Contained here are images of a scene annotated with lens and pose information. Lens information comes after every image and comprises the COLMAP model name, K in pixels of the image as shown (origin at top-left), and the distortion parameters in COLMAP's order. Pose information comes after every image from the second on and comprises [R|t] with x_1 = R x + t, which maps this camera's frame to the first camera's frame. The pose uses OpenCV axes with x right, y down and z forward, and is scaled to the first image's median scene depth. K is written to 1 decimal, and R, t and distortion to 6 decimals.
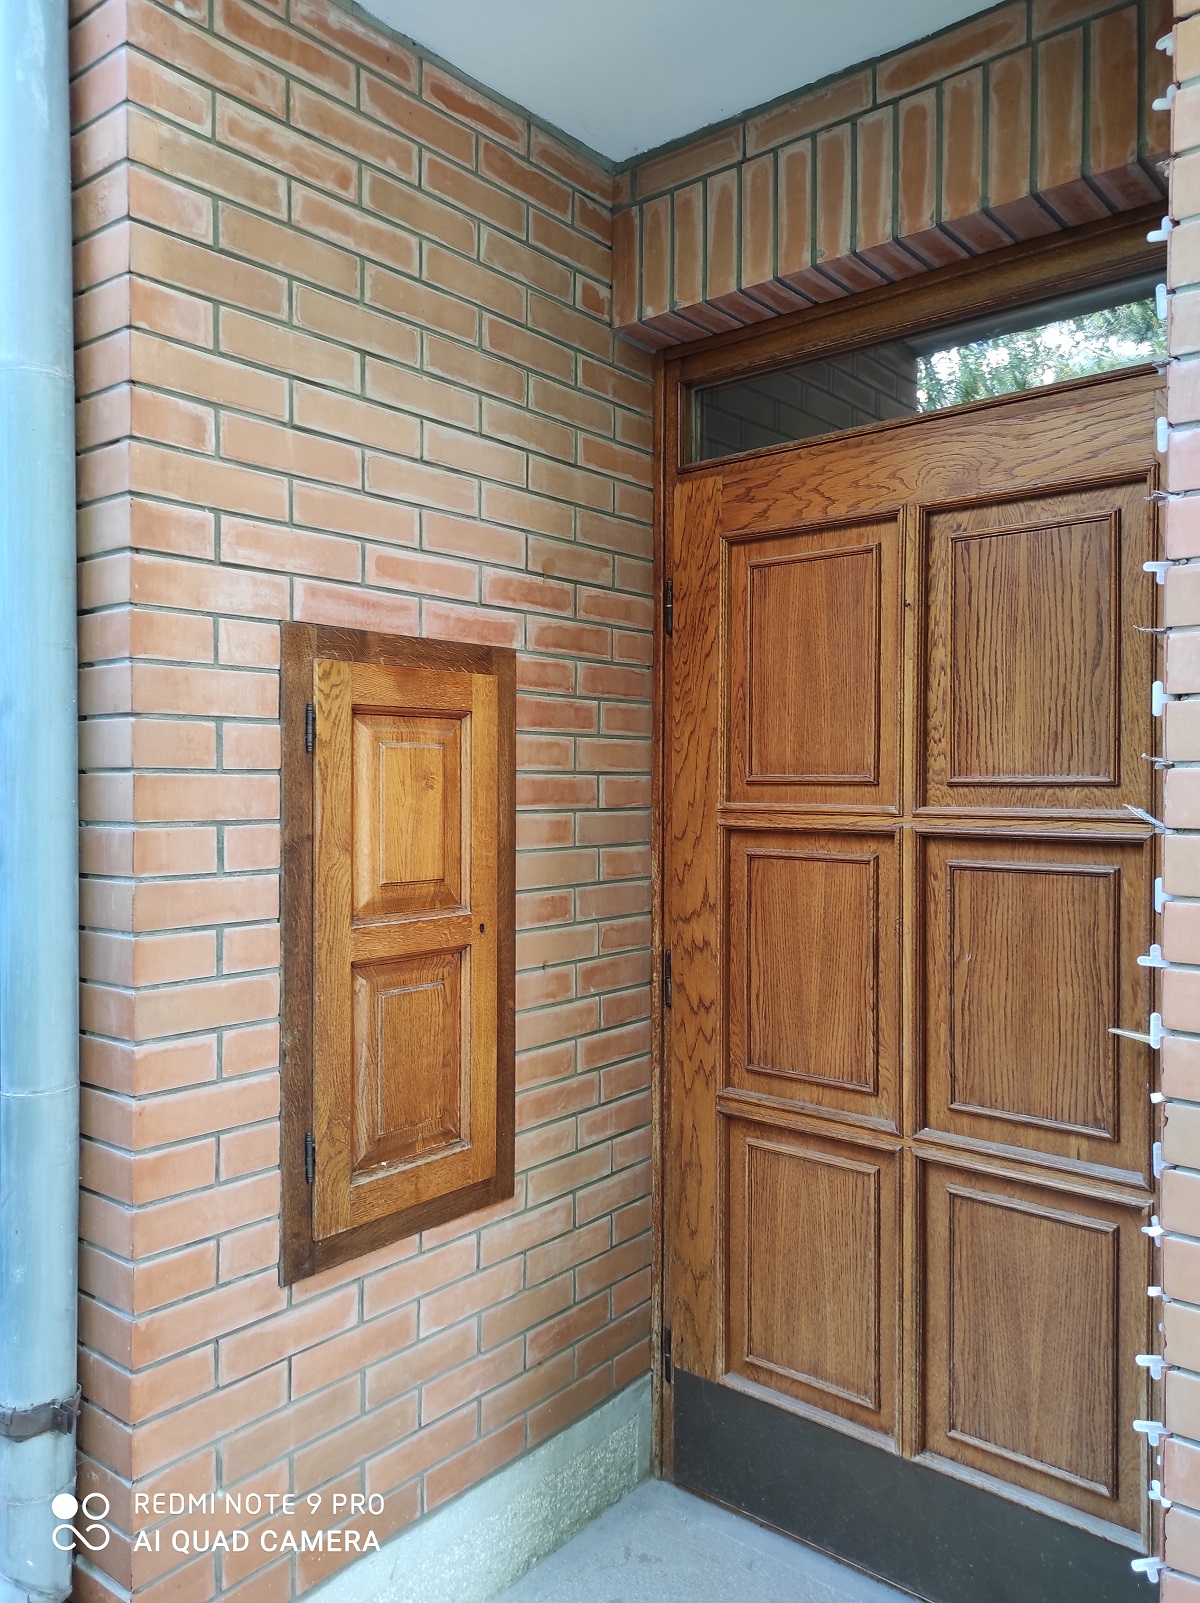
lens RADIAL K [[1163.7, 0, 600.0], [0, 1163.7, 801.5], [0, 0, 1]] dist [0.021896, -0.005580]
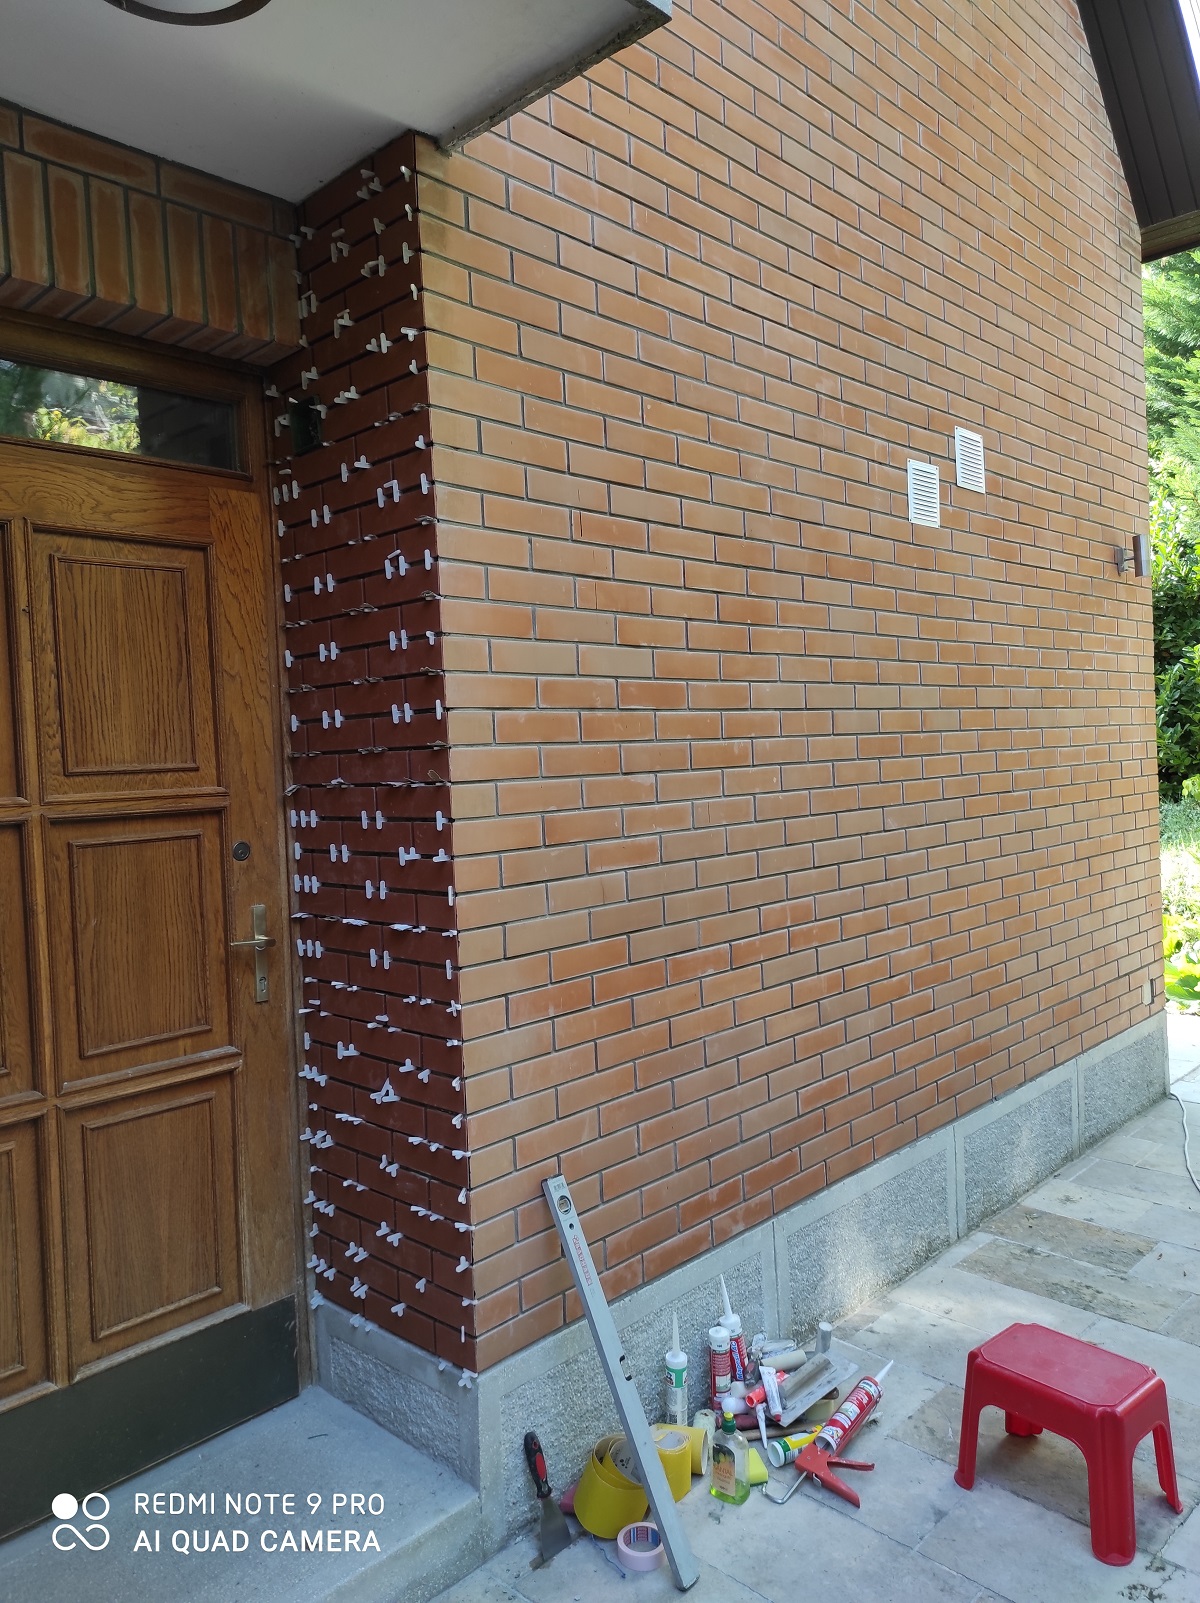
lens RADIAL K [[1163.7, 0, 600.0], [0, 1163.7, 801.5], [0, 0, 1]] dist [0.021896, -0.005580]
pose [[0.067333, -0.046152, 0.996663, -0.832846], [0.057287, 0.997460, 0.042319, -0.007210], [-0.996085, 0.054246, 0.069806, 0.419052]]
